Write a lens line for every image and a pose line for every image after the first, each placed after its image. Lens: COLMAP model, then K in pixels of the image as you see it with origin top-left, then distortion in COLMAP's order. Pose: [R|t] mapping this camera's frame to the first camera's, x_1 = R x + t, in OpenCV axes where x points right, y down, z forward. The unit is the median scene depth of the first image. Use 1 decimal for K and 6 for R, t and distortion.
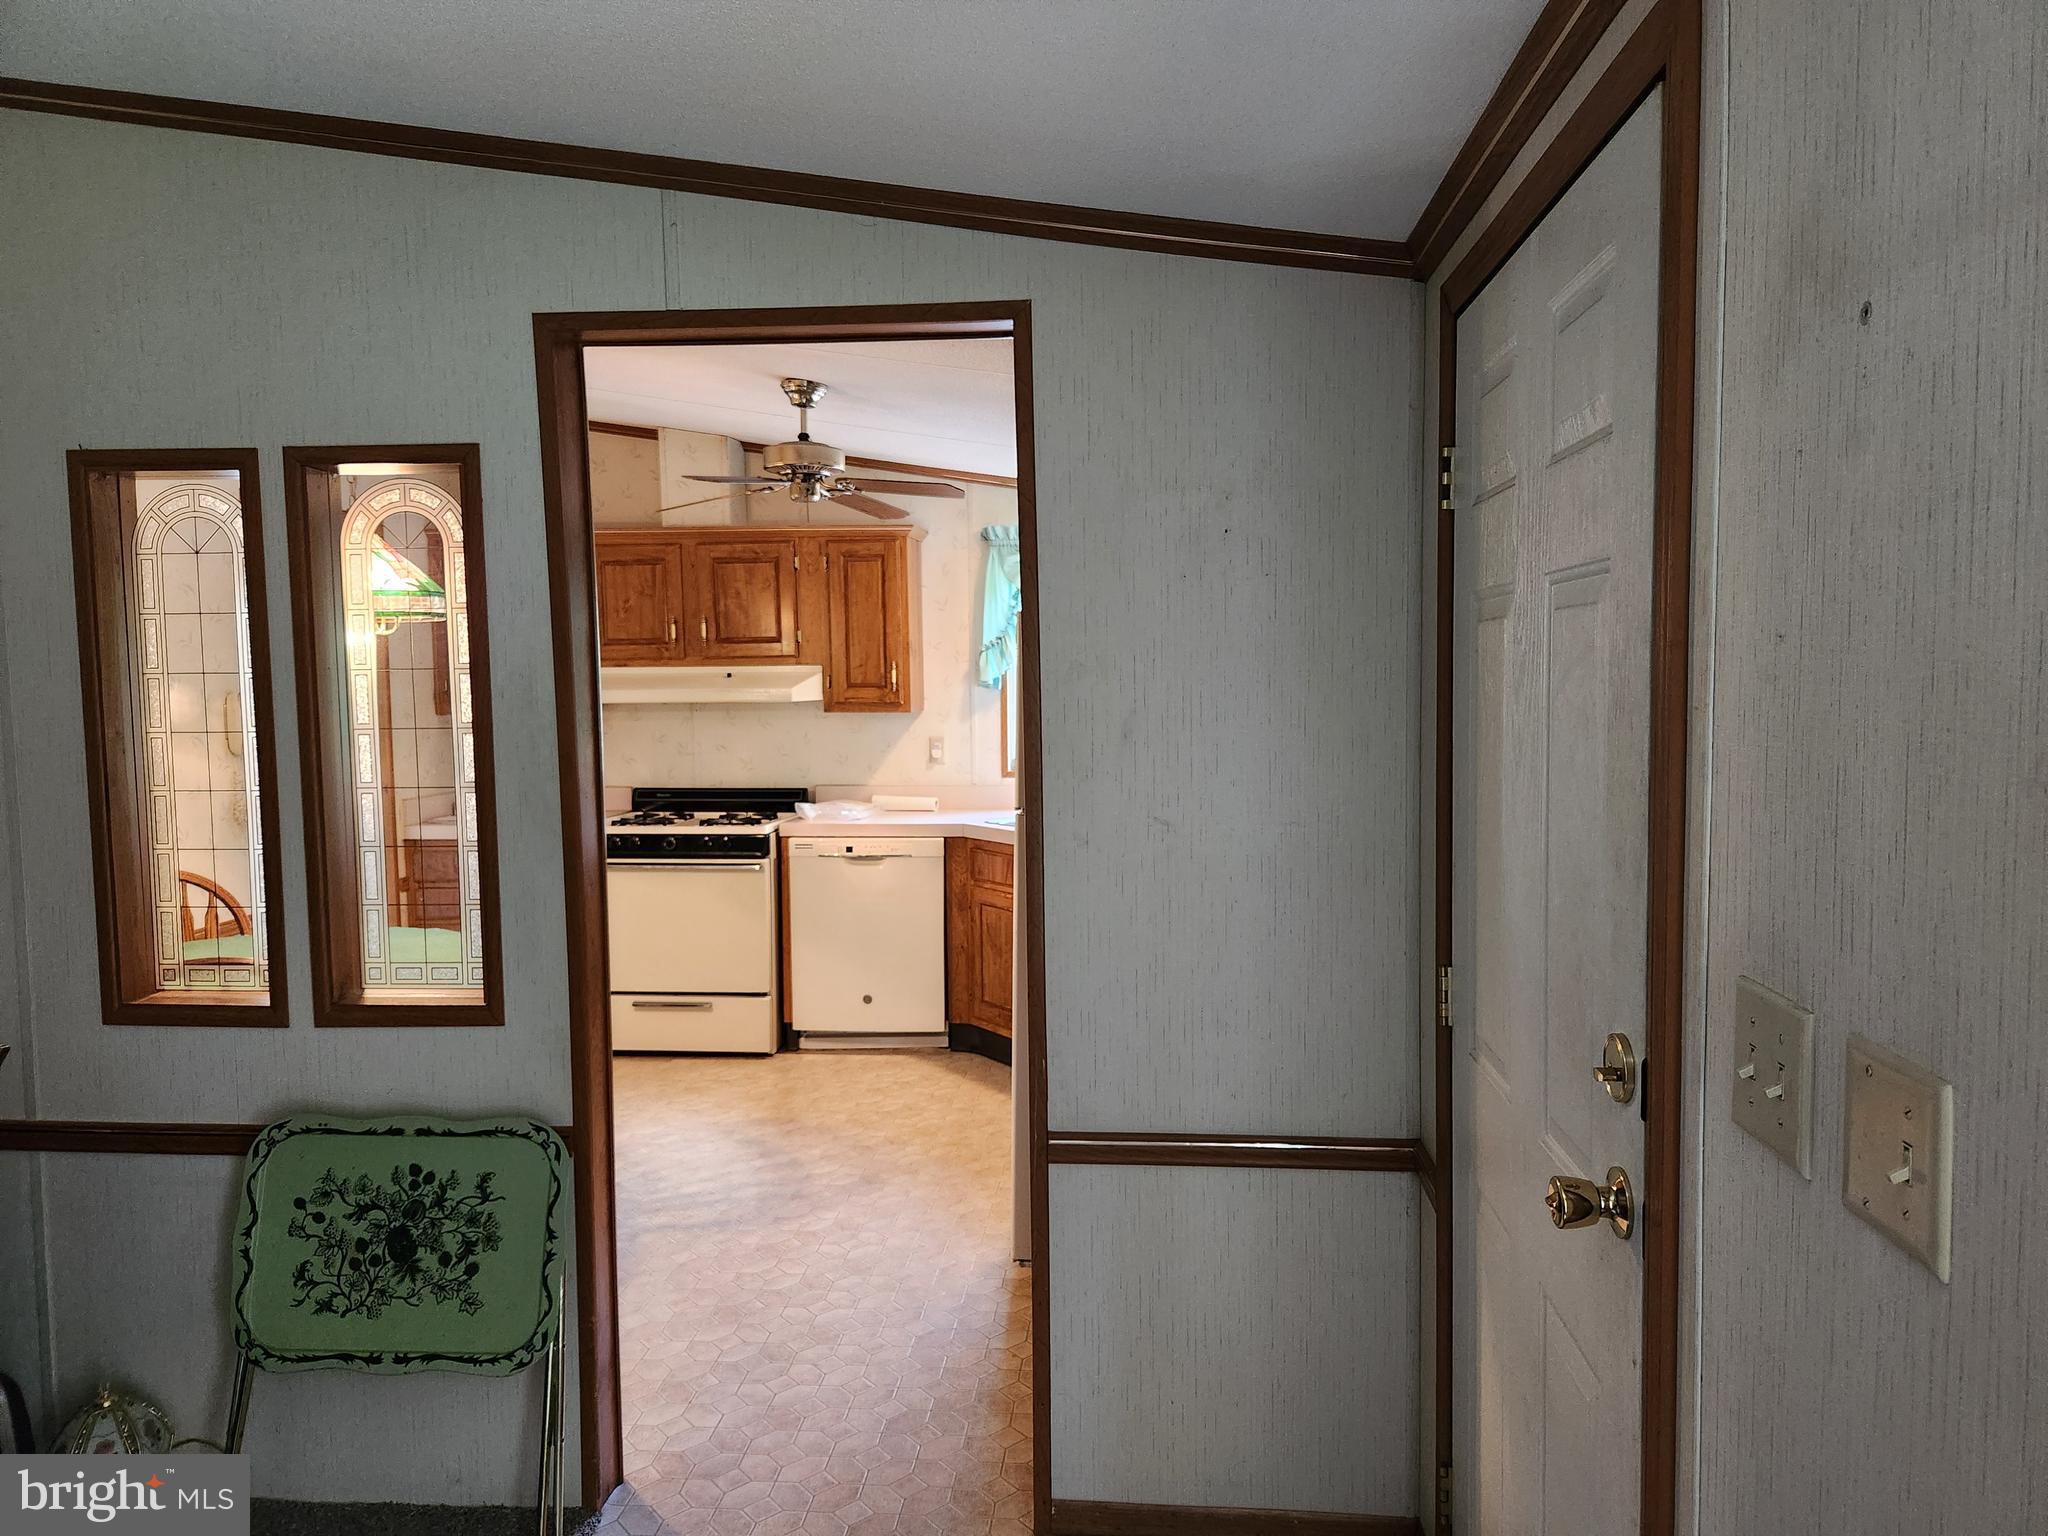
lens RADIAL K [[1395.7, 0, 1039.4], [0, 1395.7, 769.4], [0, 0, 1]] dist [0.059411, -0.043064]
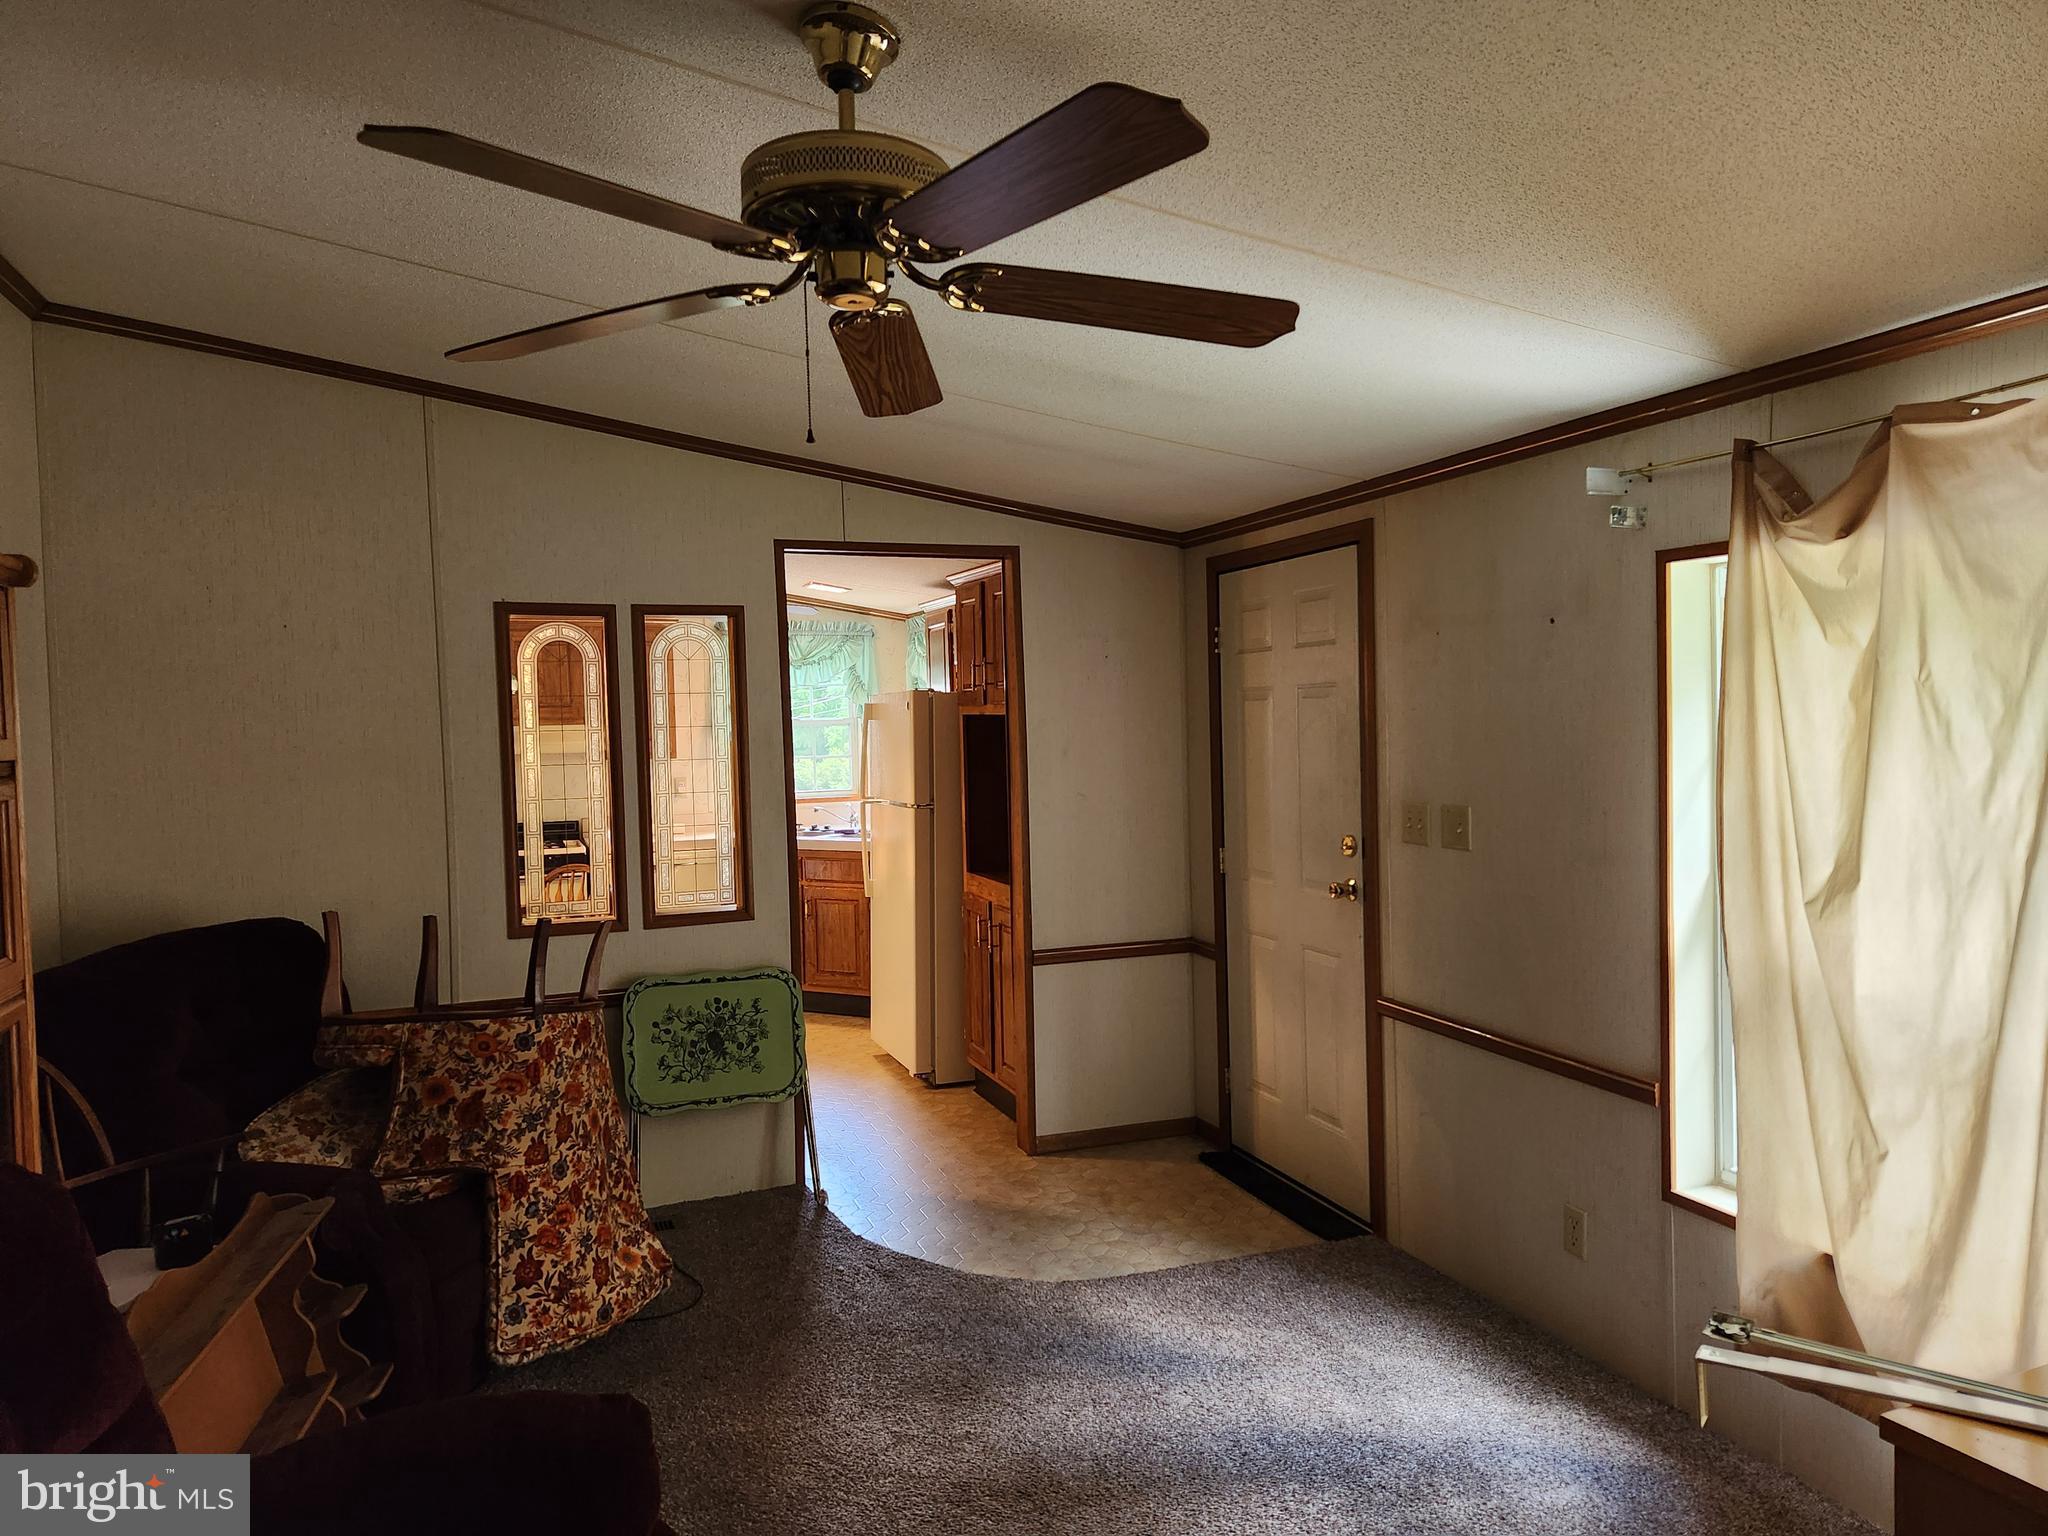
lens RADIAL K [[1395.7, 0, 1022.4], [0, 1395.7, 756.5], [0, 0, 1]] dist [0.059411, -0.043064]
pose [[0.899963, -0.021376, 0.435441, -0.872075], [0.042968, 0.998283, -0.039799, 0.058346], [-0.433843, 0.054528, 0.899337, -0.816429]]
